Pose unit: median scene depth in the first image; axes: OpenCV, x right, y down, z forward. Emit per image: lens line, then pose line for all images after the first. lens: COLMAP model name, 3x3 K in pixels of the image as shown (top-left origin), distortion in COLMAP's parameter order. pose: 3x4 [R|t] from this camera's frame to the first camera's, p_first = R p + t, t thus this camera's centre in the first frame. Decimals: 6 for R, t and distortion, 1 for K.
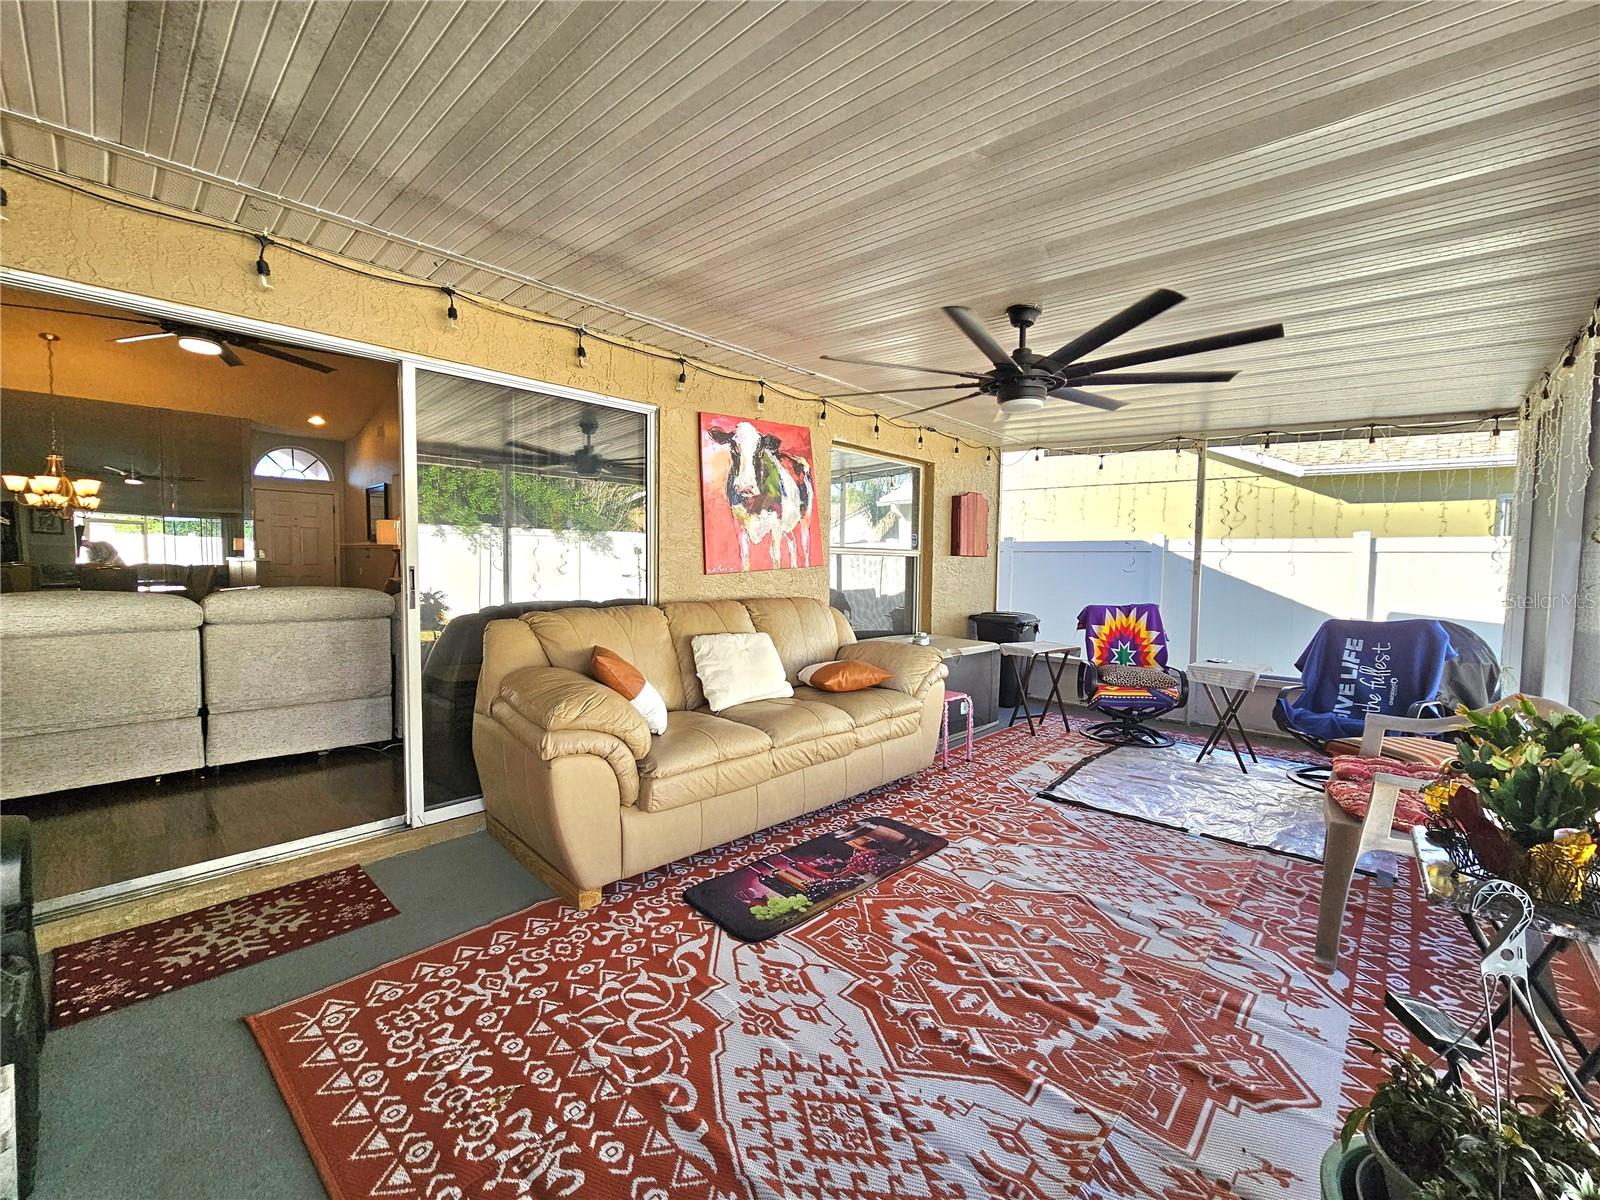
lens RADIAL K [[657.0, 0, 802.2], [0, 657.0, 596.9], [0, 0, 1]] dist [-0.001122, 0.000821]
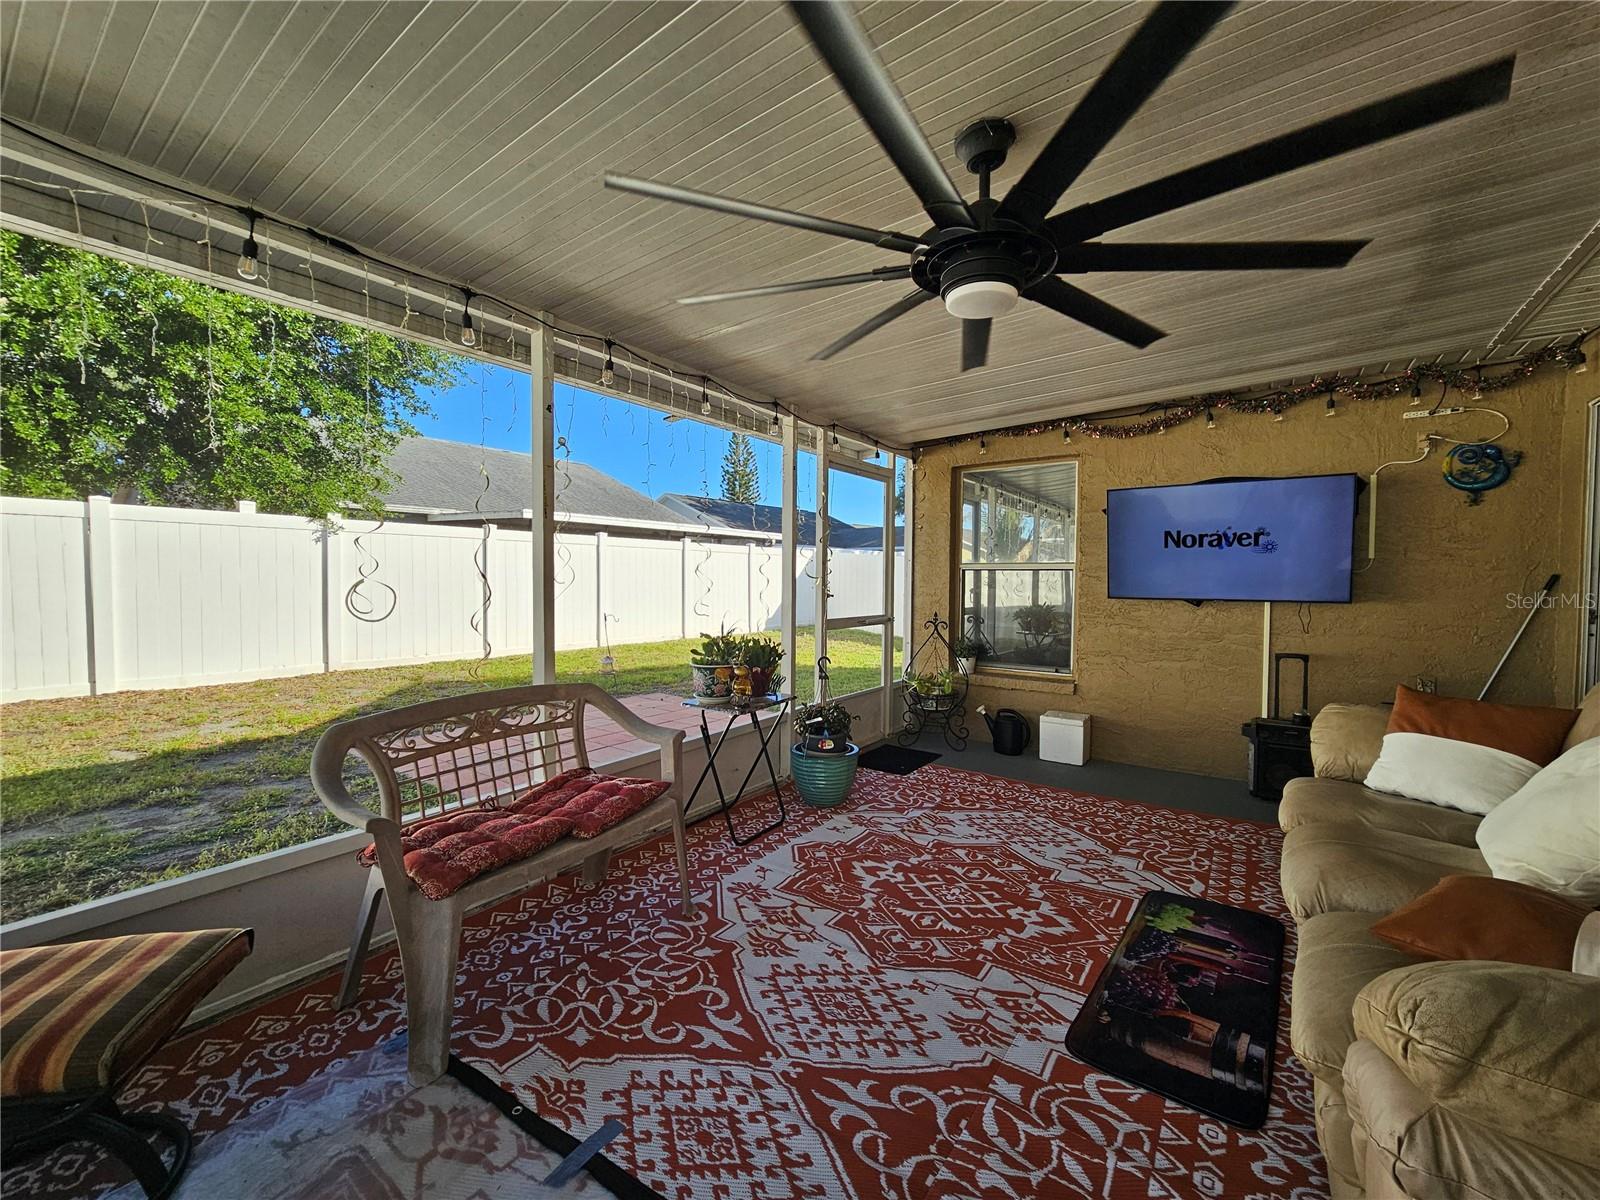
lens RADIAL K [[657.0, 0, 802.2], [0, 657.0, 596.9], [0, 0, 1]] dist [-0.001122, 0.000821]
pose [[-0.991163, -0.017667, -0.131470, 0.551489], [-0.027960, 0.996649, 0.076864, -0.067306], [0.129671, 0.079861, -0.988336, 1.543558]]
